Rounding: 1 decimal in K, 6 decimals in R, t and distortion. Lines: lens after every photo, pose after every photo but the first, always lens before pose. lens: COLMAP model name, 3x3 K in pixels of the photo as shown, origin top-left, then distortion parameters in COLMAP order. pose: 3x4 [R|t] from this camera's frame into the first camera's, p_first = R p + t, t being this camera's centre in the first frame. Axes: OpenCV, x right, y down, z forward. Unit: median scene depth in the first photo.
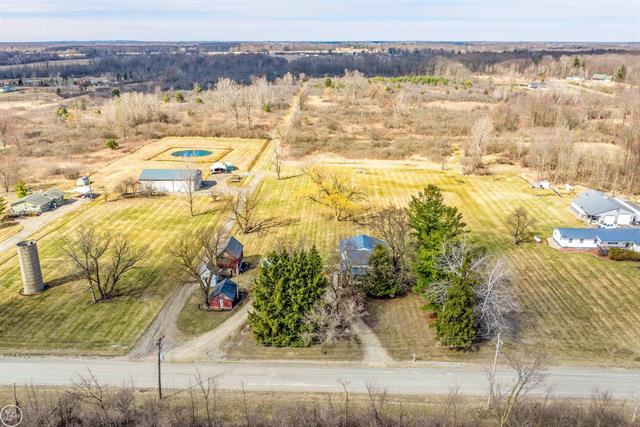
lens RADIAL K [[539.5, 0, 324.8], [0, 539.5, 212.7], [0, 0, 1]] dist [-0.016903, -0.020451]
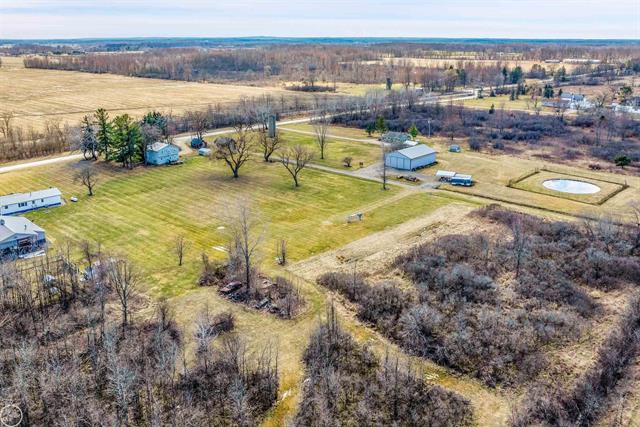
lens RADIAL K [[539.5, 0, 315.2], [0, 539.5, 212.9], [0, 0, 1]] dist [-0.016903, -0.020451]
pose [[-0.642203, 0.244052, -0.726646, 0.600402], [-0.226788, 0.845029, 0.484245, -0.403724], [0.732217, 0.475779, -0.487332, 1.274762]]
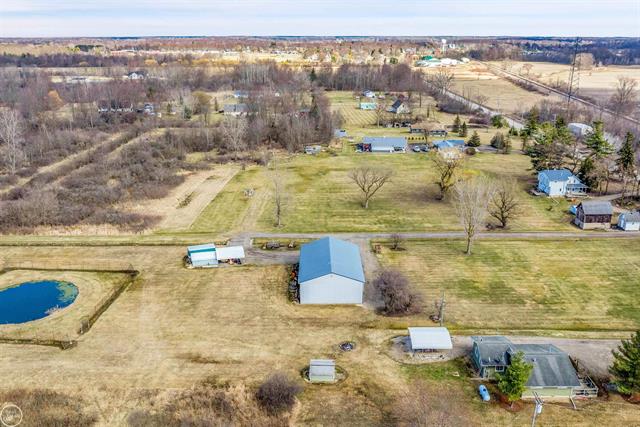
lens RADIAL K [[539.5, 0, 315.8], [0, 539.5, 219.1], [0, 0, 1]] dist [-0.016903, -0.020451]
pose [[-0.034840, -0.315390, 0.948322, -0.715675], [0.300888, 0.901561, 0.310892, -0.258778], [-0.953023, 0.296171, 0.063486, 0.842273]]
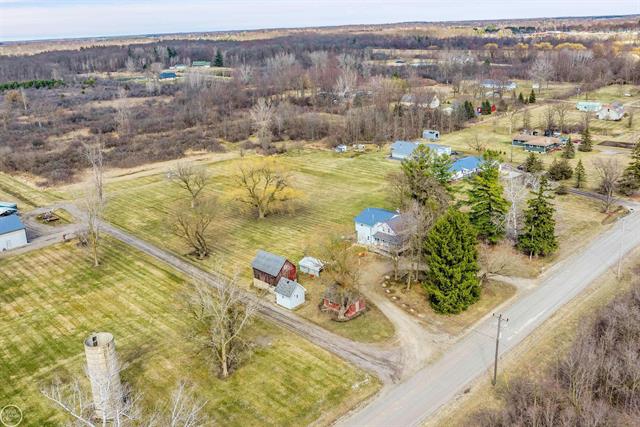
lens RADIAL K [[539.5, 0, 320.9], [0, 539.5, 214.2], [0, 0, 1]] dist [-0.016903, -0.020451]
pose [[0.678059, -0.261595, 0.686880, -0.396021], [0.255180, 0.960176, 0.113776, -0.050835], [-0.689289, 0.098132, 0.717810, 0.166523]]
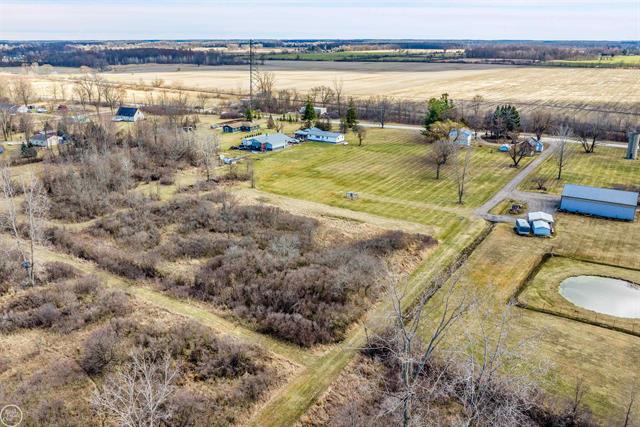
lens RADIAL K [[539.5, 0, 320.8], [0, 539.5, 208.3], [0, 0, 1]] dist [-0.016903, -0.020451]
pose [[-0.865808, -0.143133, 0.479469, -0.272807], [0.156010, 0.833232, 0.530457, -0.479582], [-0.475435, 0.534076, -0.699089, 1.552569]]
